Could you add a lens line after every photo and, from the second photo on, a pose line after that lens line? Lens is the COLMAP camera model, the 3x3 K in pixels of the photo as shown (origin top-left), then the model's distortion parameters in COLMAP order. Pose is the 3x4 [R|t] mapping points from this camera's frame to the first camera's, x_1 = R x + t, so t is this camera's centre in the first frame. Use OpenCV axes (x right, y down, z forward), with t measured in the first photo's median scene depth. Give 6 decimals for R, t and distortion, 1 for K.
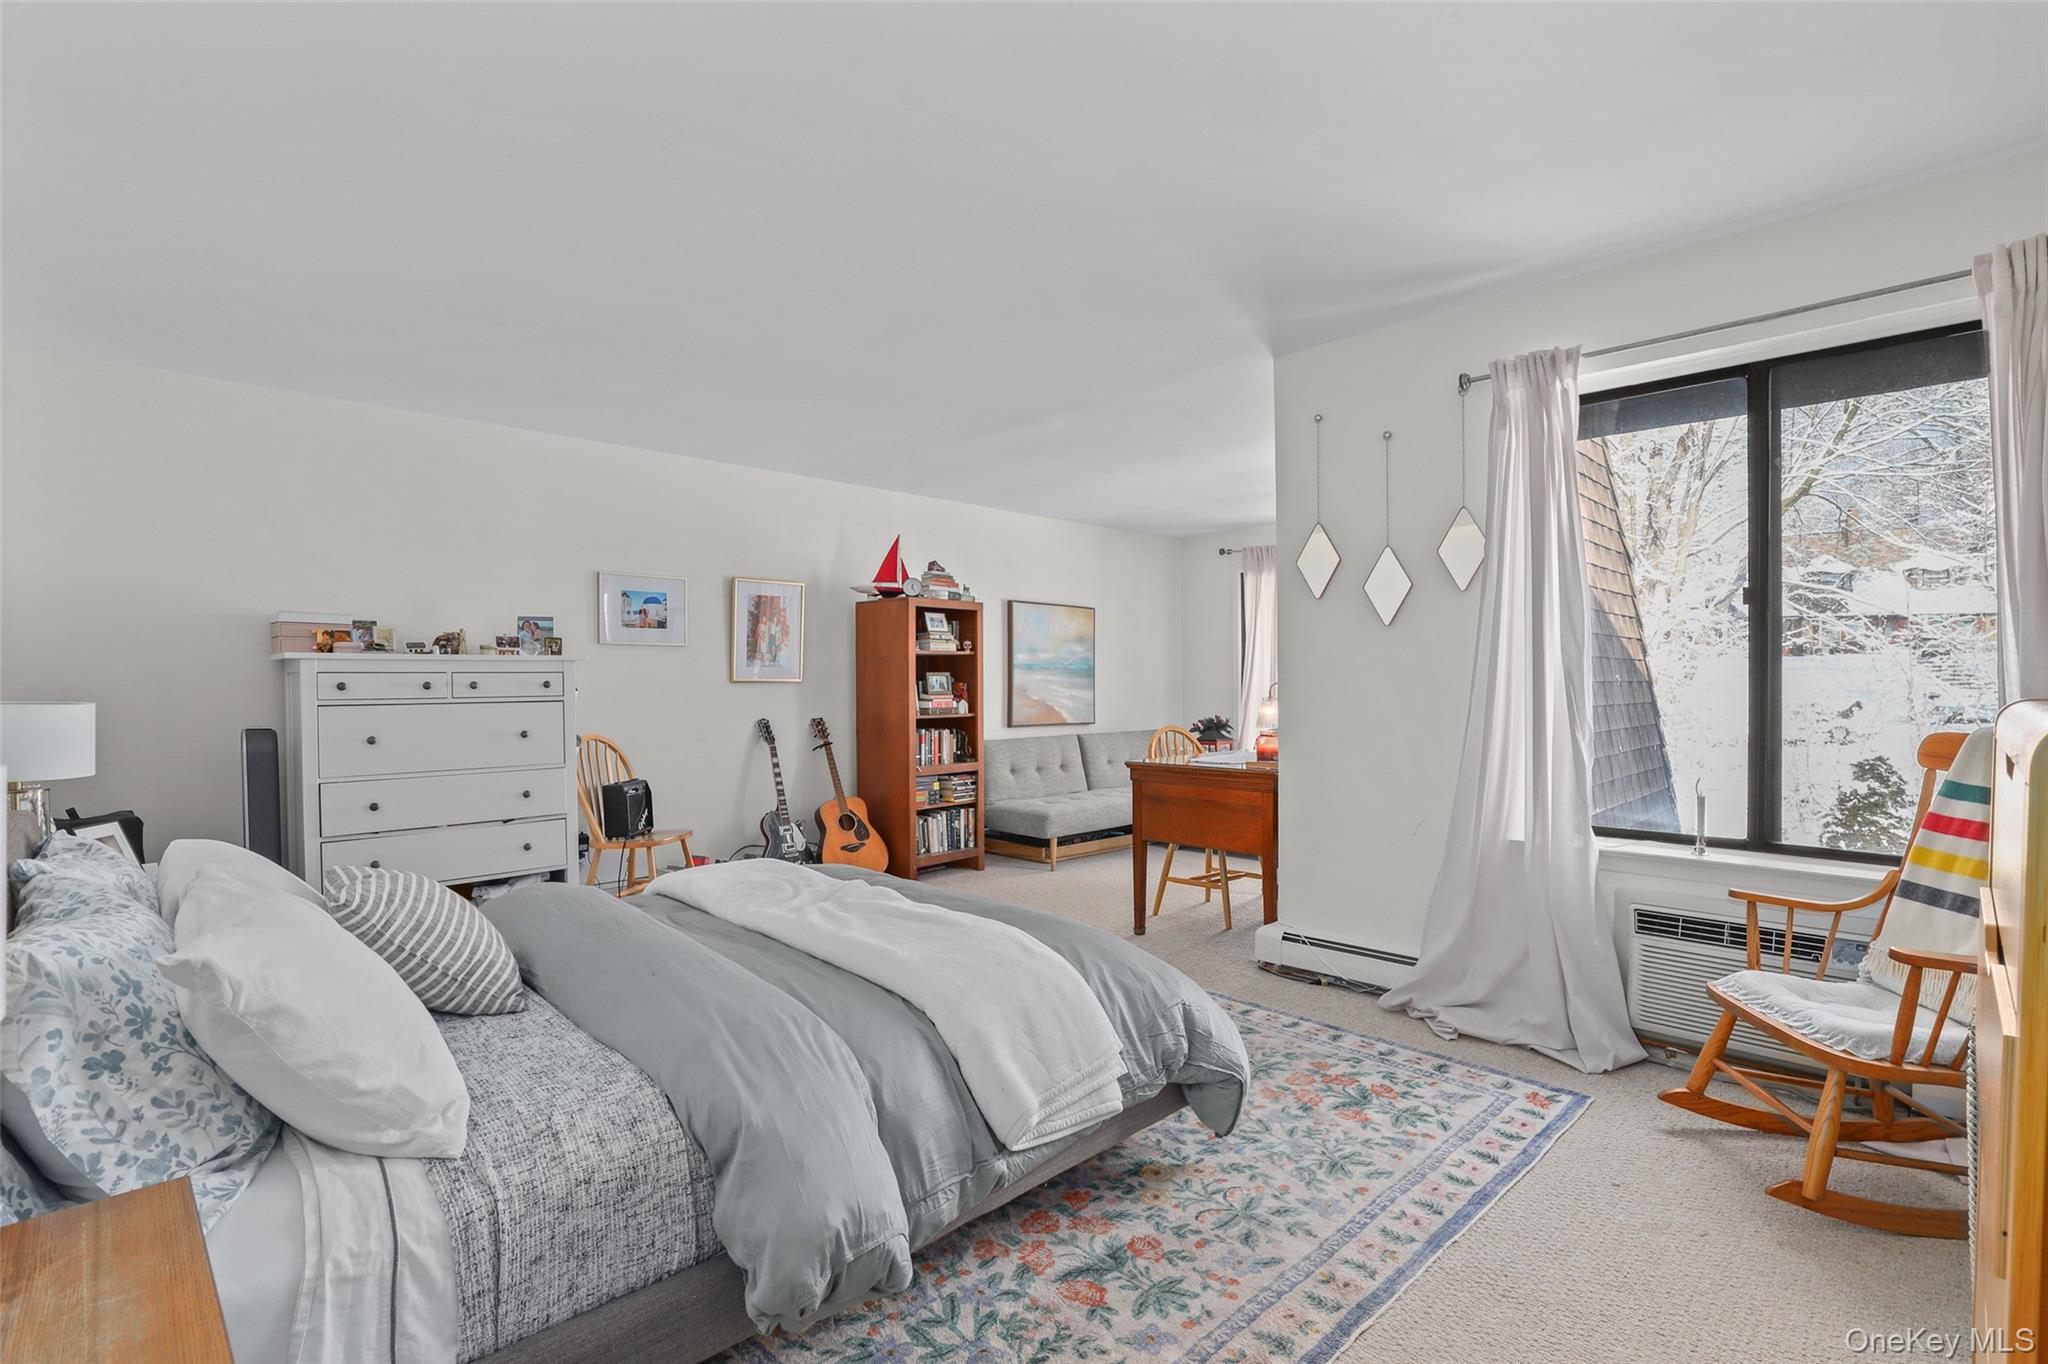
lens RADIAL K [[981.3, 0, 1019.1], [0, 981.3, 695.2], [0, 0, 1]] dist [-0.030212, 0.000877]
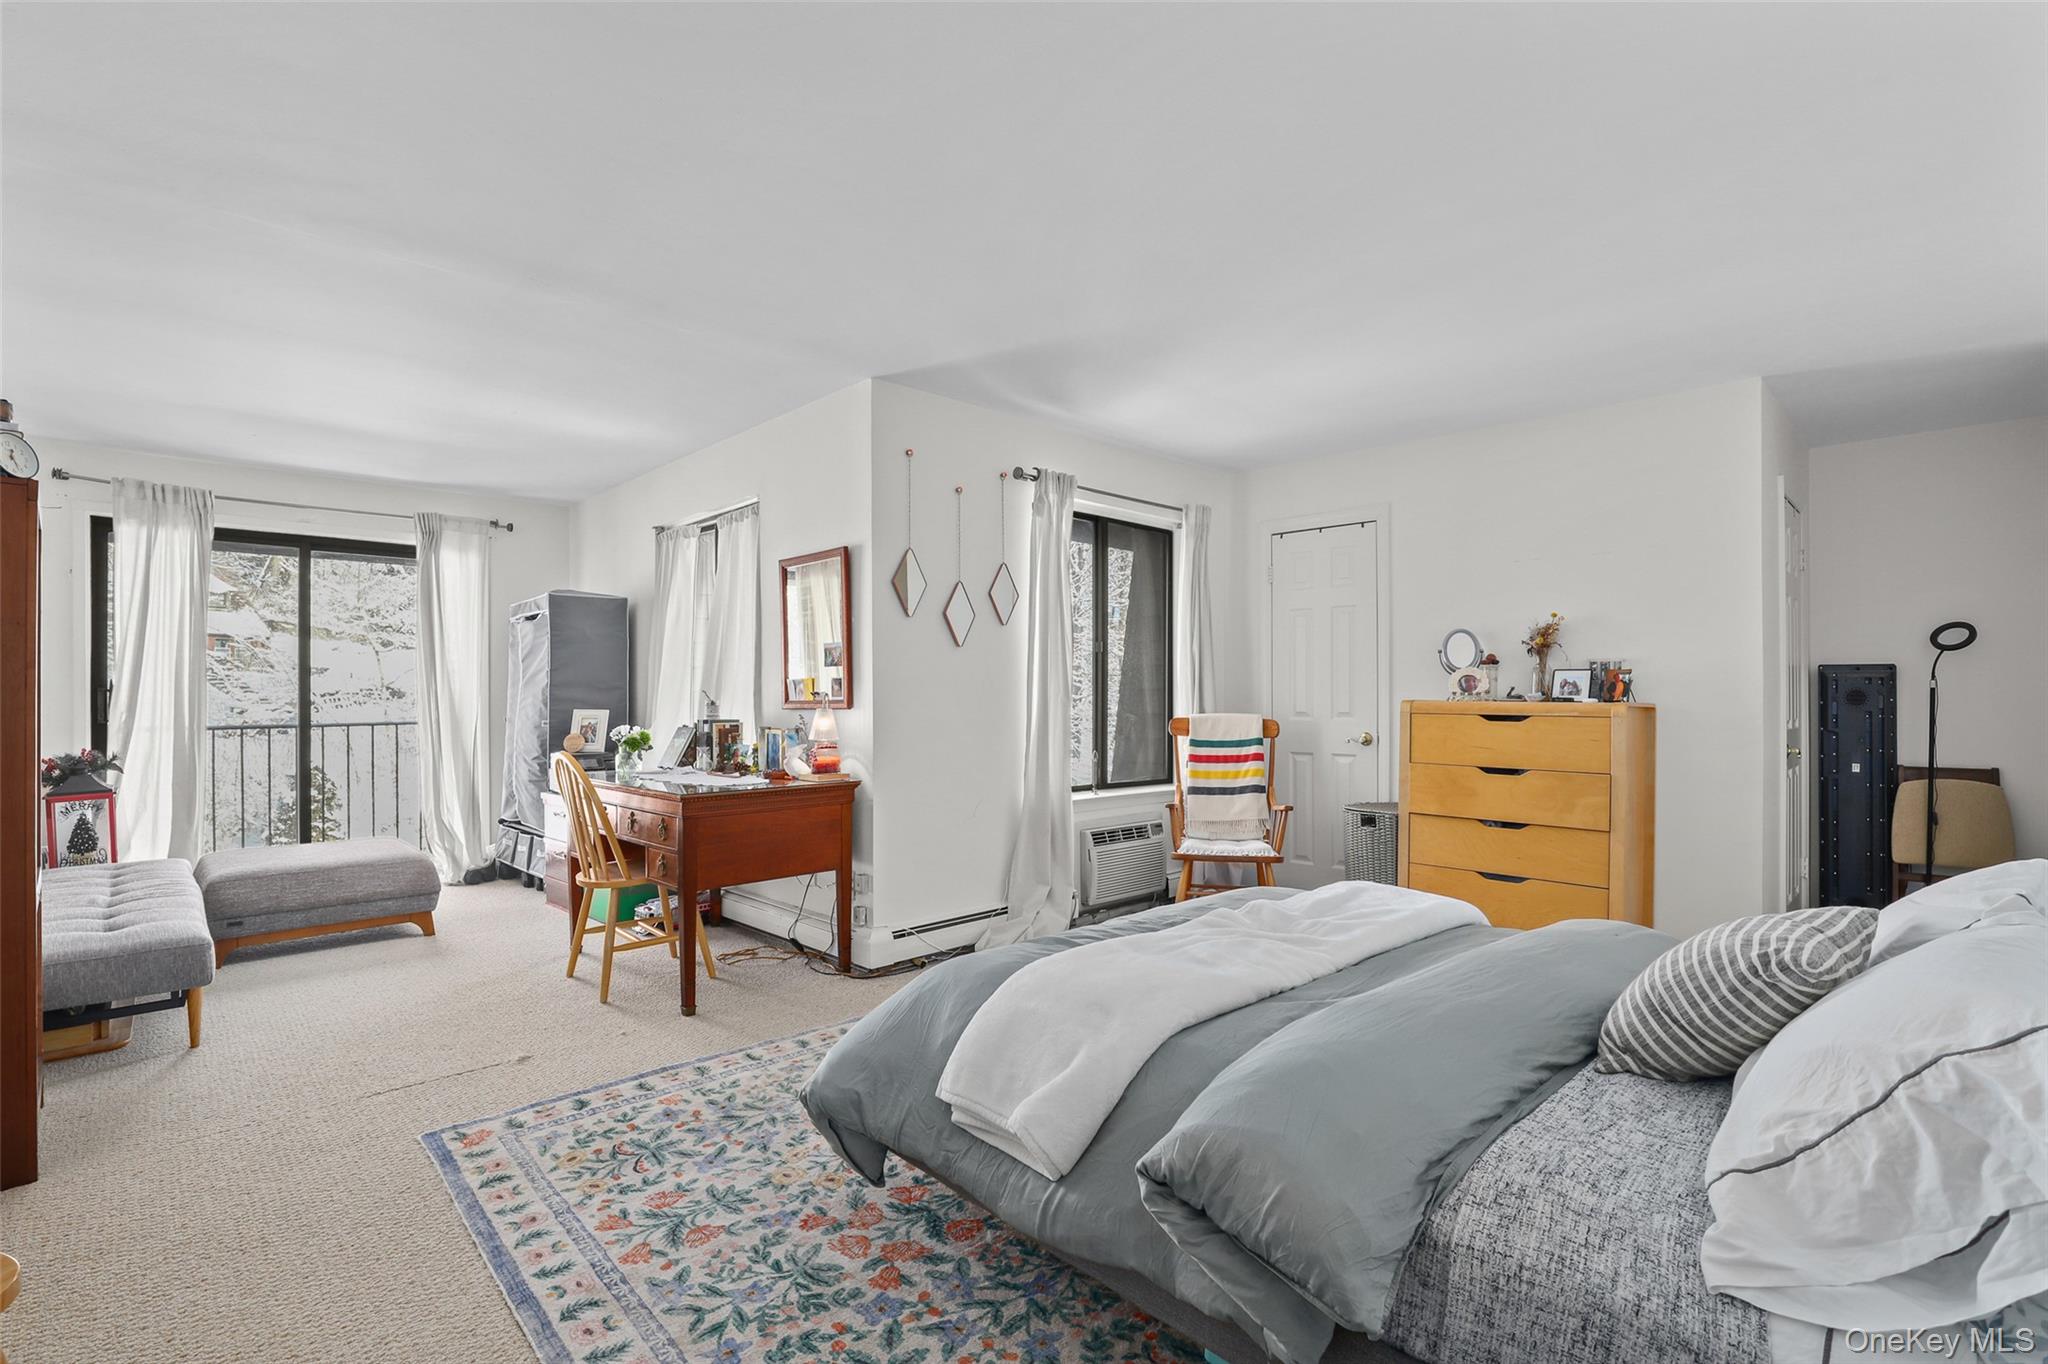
lens RADIAL K [[981.3, 0, 1019.1], [0, 981.3, 695.2], [0, 0, 1]] dist [-0.030212, 0.000877]
pose [[-0.044456, 0.004390, 0.999002, -0.796048], [0.012586, 0.999913, -0.003834, -0.005174], [-0.998932, 0.012403, -0.044507, 0.927296]]
